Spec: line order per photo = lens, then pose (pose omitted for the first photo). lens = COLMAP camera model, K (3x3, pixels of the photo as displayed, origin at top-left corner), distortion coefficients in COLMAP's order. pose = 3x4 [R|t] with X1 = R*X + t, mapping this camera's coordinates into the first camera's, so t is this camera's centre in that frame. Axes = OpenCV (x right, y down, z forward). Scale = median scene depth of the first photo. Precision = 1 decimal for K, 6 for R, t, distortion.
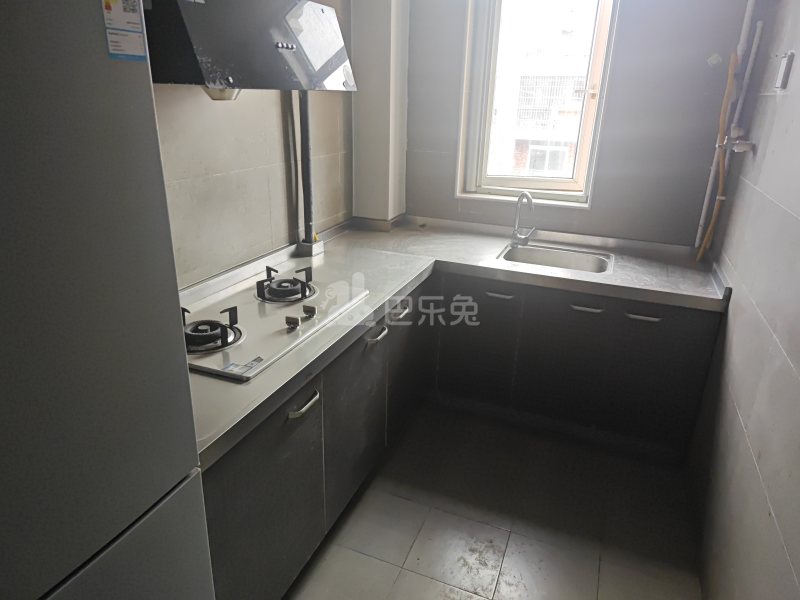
lens RADIAL K [[503.4, 0, 436.7], [0, 503.4, 300.9], [0, 0, 1]] dist [0.035002, -0.060321]
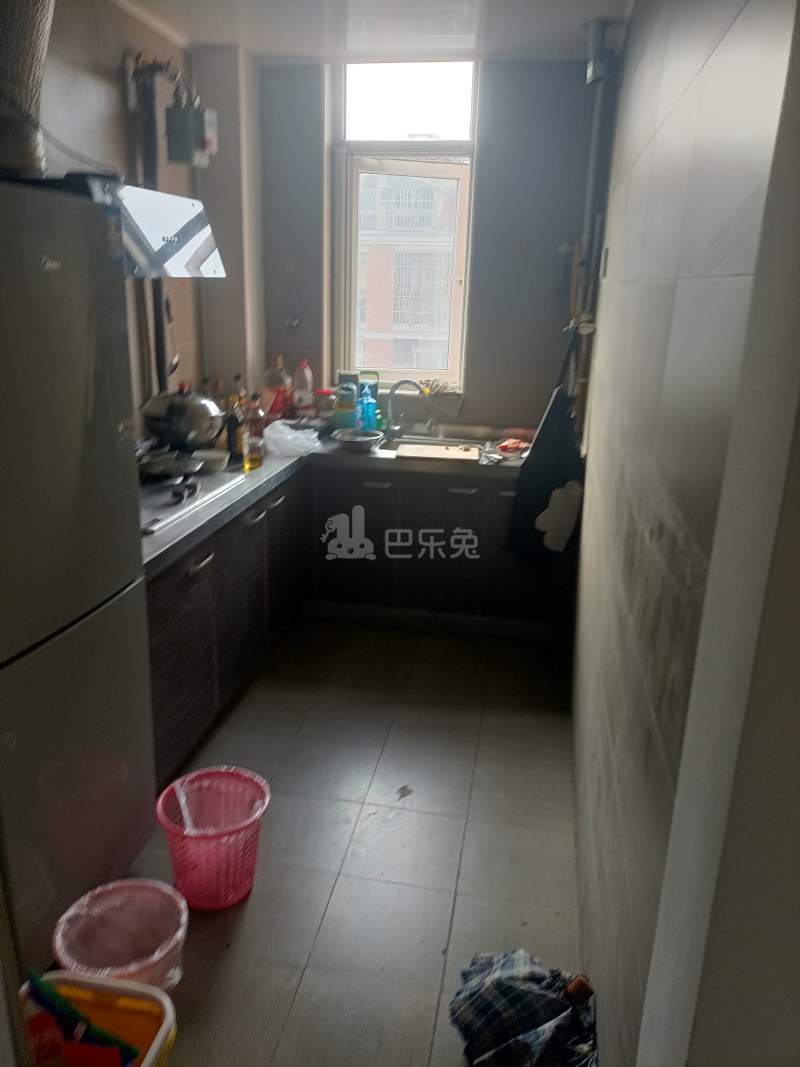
lens RADIAL K [[796.8, 0, 400.0], [0, 796.8, 533.5], [0, 0, 1]] dist [0.069673, -0.103544]
pose [[0.986883, -0.046115, 0.154714, -0.079378], [0.057092, 0.996100, -0.067276, 0.216864], [-0.151008, 0.075227, 0.985666, -0.583371]]
